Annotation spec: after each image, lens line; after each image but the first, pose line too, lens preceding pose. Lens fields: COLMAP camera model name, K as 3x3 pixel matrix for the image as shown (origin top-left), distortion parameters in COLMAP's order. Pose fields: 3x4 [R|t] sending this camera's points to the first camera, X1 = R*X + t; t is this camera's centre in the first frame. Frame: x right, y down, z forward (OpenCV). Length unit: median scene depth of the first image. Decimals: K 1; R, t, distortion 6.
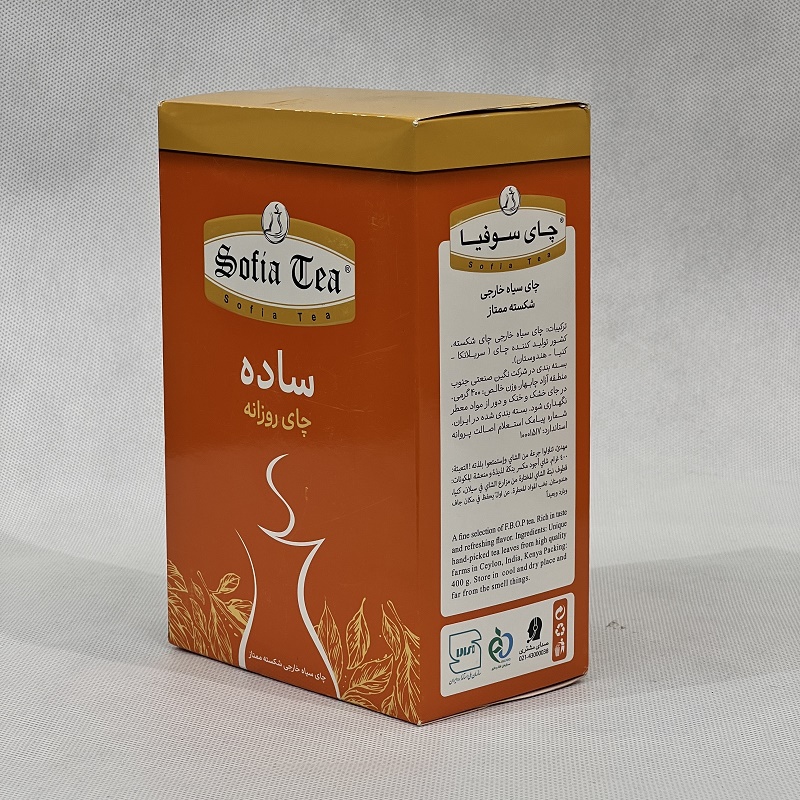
lens RADIAL K [[2379.9, 0, 400.0], [0, 2379.9, 400.0], [0, 0, 1]] dist [-0.720779, 27.748171]
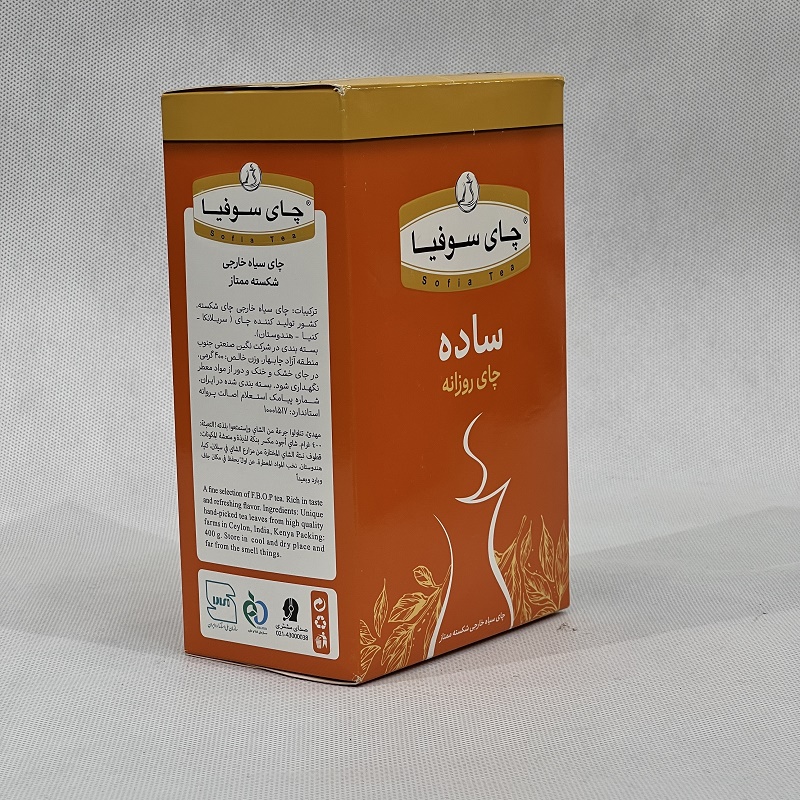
lens RADIAL K [[2379.9, 0, 400.0], [0, 2379.9, 400.0], [0, 0, 1]] dist [-0.720779, 27.748171]
pose [[0.182688, 0.143072, -0.972705, 1.054589], [-0.160049, 0.980486, 0.114157, -0.114925], [0.970056, 0.134826, 0.202022, 0.852890]]
